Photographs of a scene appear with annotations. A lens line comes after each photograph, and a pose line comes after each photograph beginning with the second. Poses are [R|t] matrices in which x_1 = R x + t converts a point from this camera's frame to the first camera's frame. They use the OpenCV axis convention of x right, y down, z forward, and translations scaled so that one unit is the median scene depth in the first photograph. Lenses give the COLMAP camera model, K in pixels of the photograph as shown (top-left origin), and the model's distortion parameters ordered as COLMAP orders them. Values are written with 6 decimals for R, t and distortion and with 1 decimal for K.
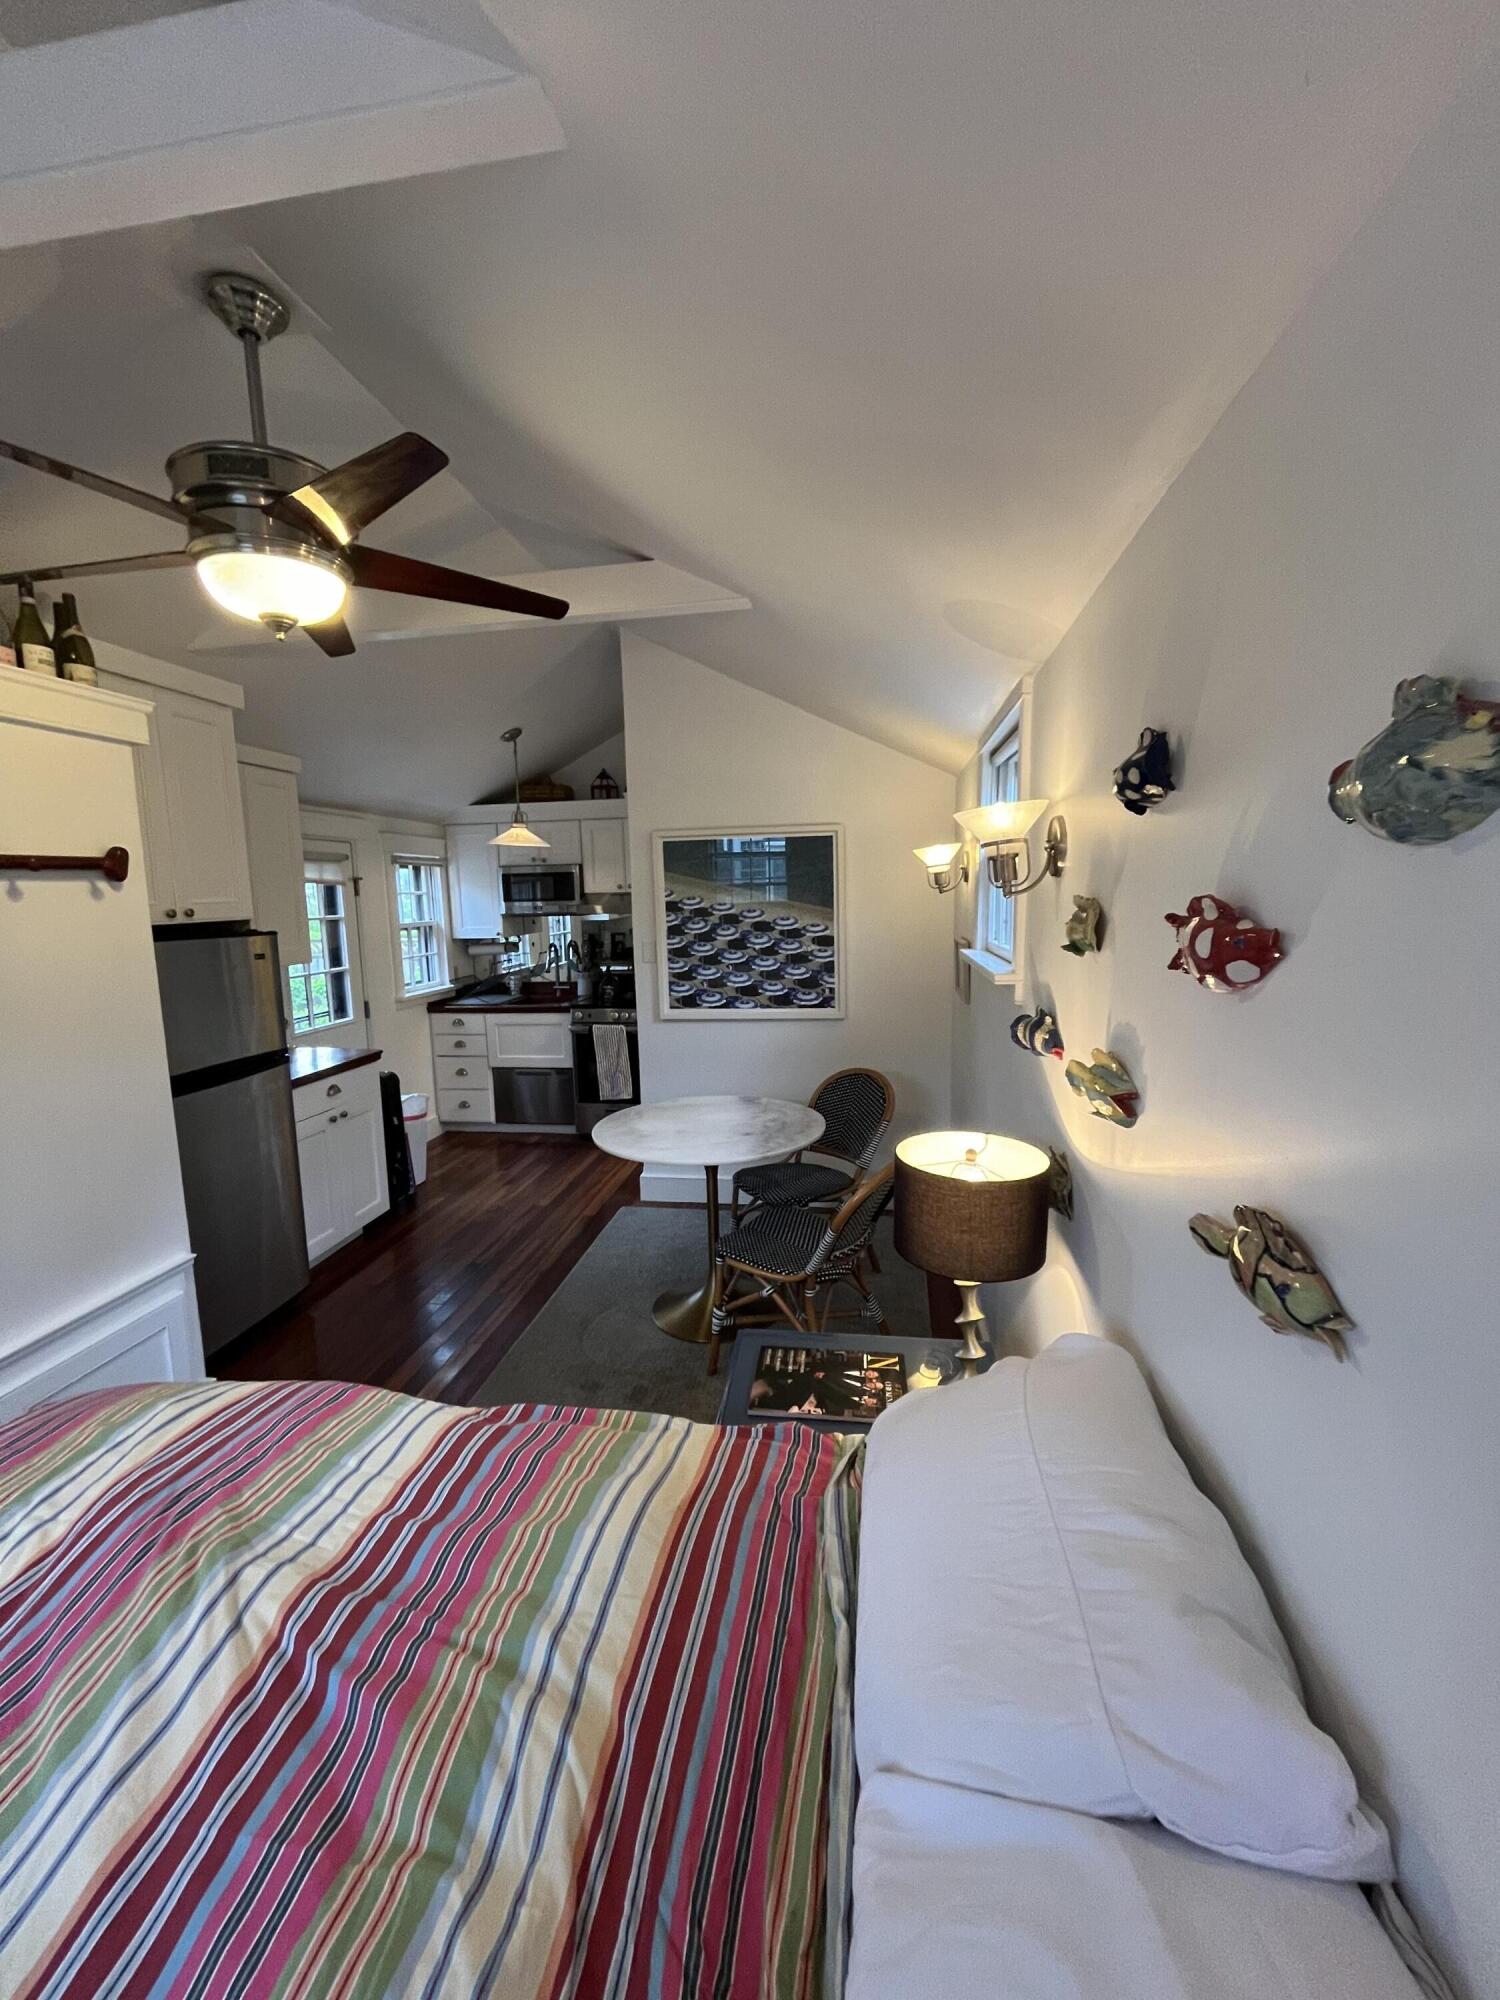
lens RADIAL K [[813.3, 0, 750.0], [0, 813.3, 1000.0], [0, 0, 1]] dist [-0.000969, 0.000076]
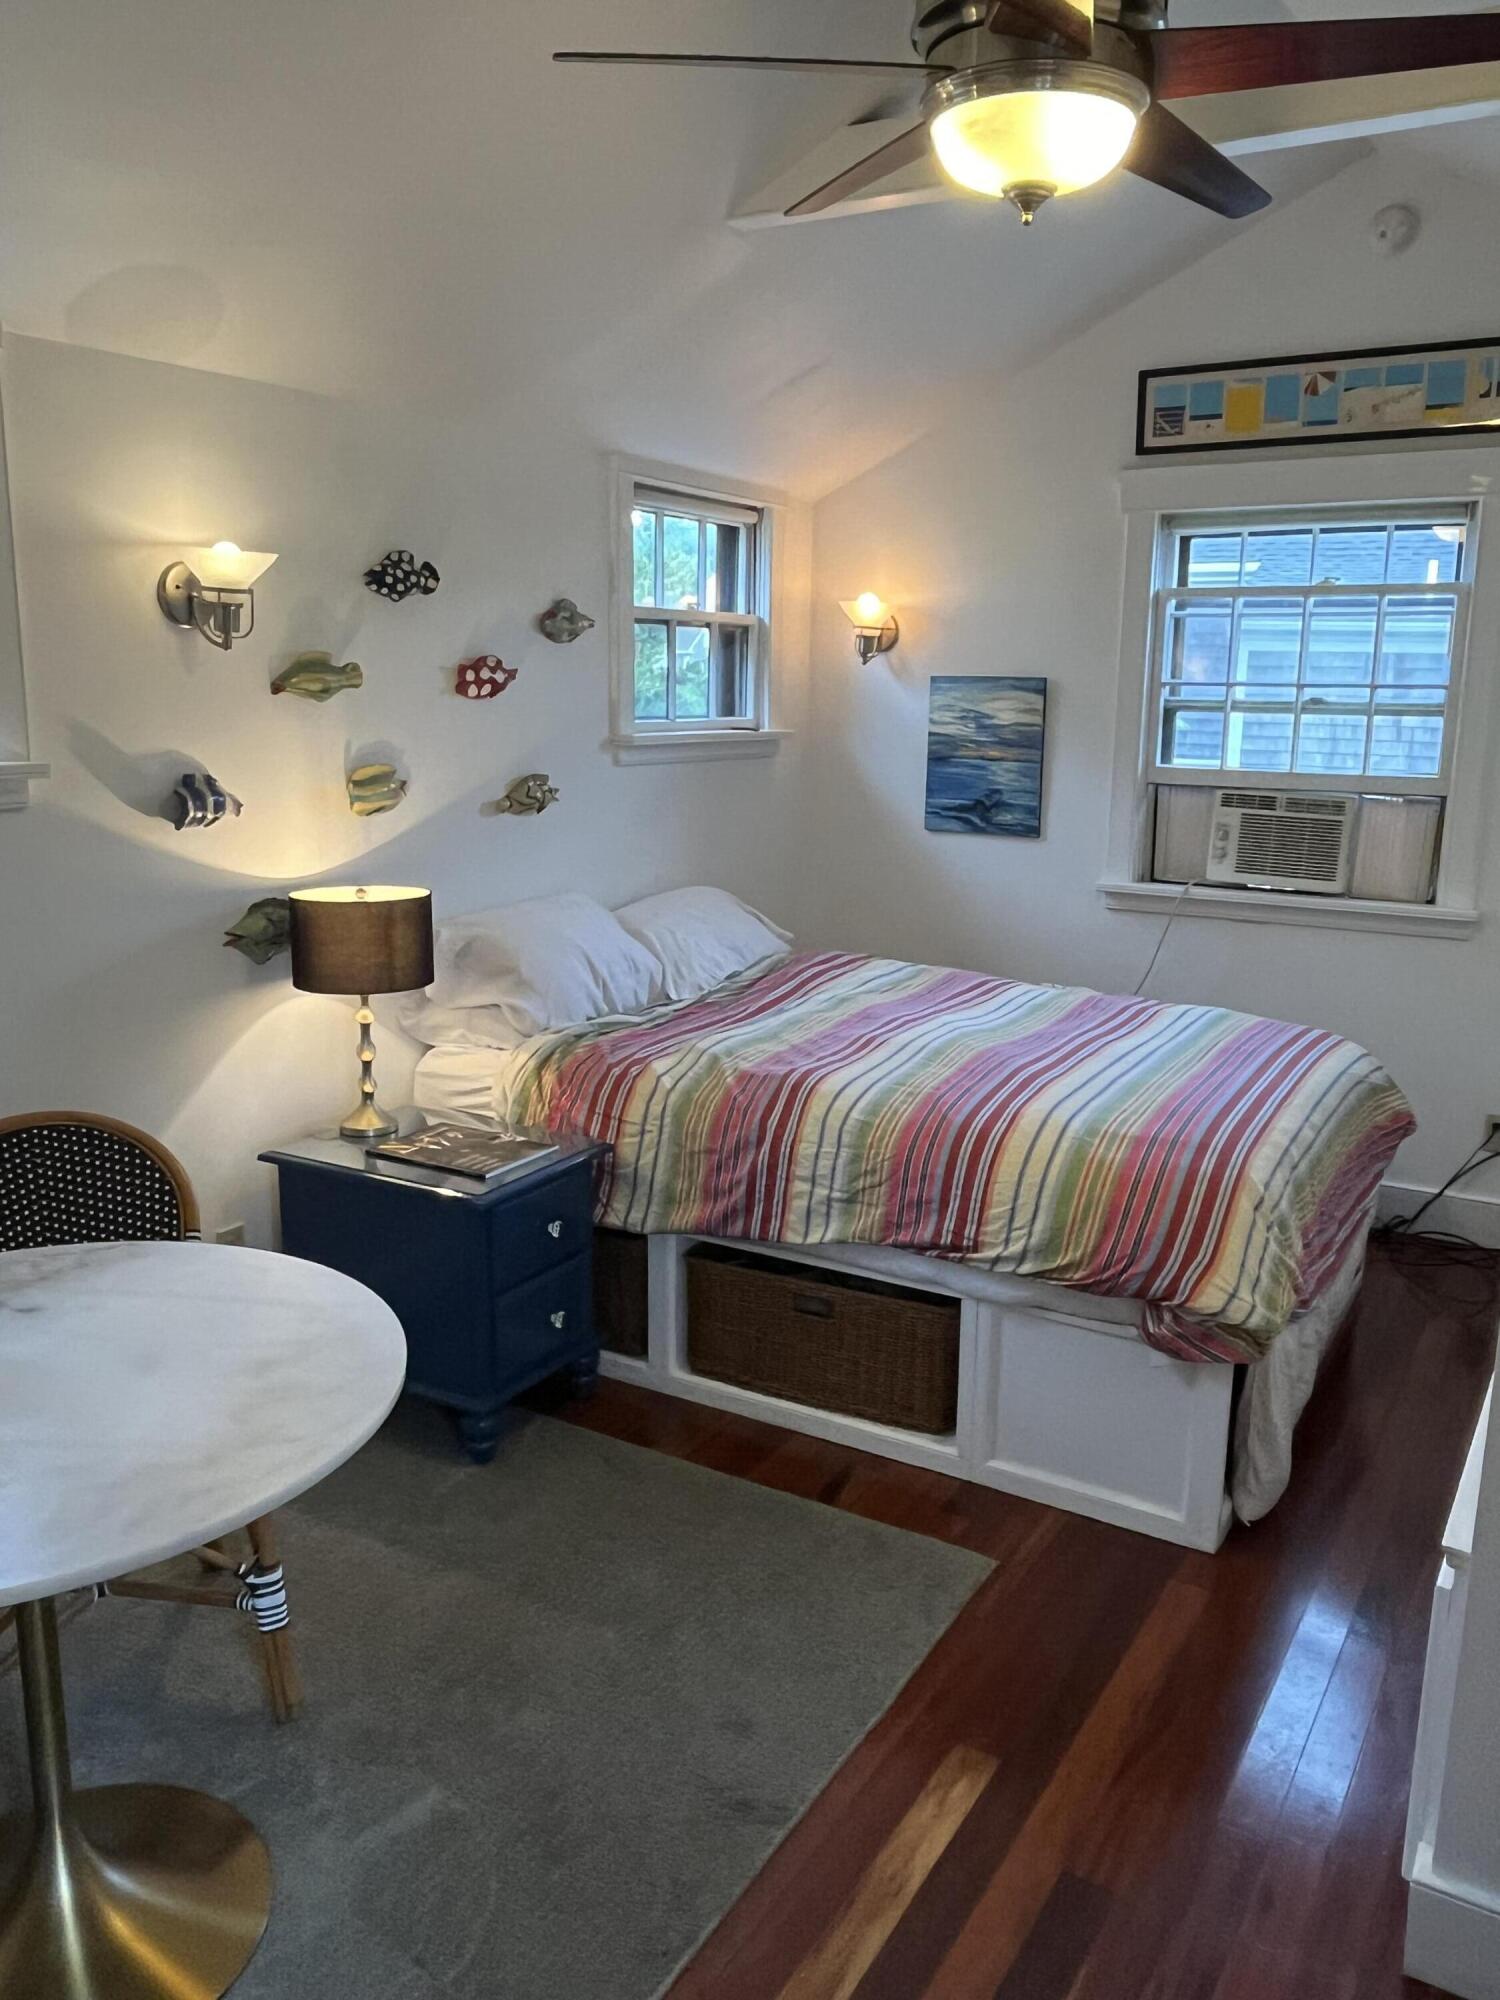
lens RADIAL K [[1542.3, 0, 750.0], [0, 1542.3, 1000.0], [0, 0, 1]] dist [0.000622, 0.000192]
pose [[-0.922562, -0.062597, 0.380738, -0.921098], [0.063816, 0.948409, 0.310560, -0.257614], [-0.380535, 0.310808, -0.870972, 2.437308]]
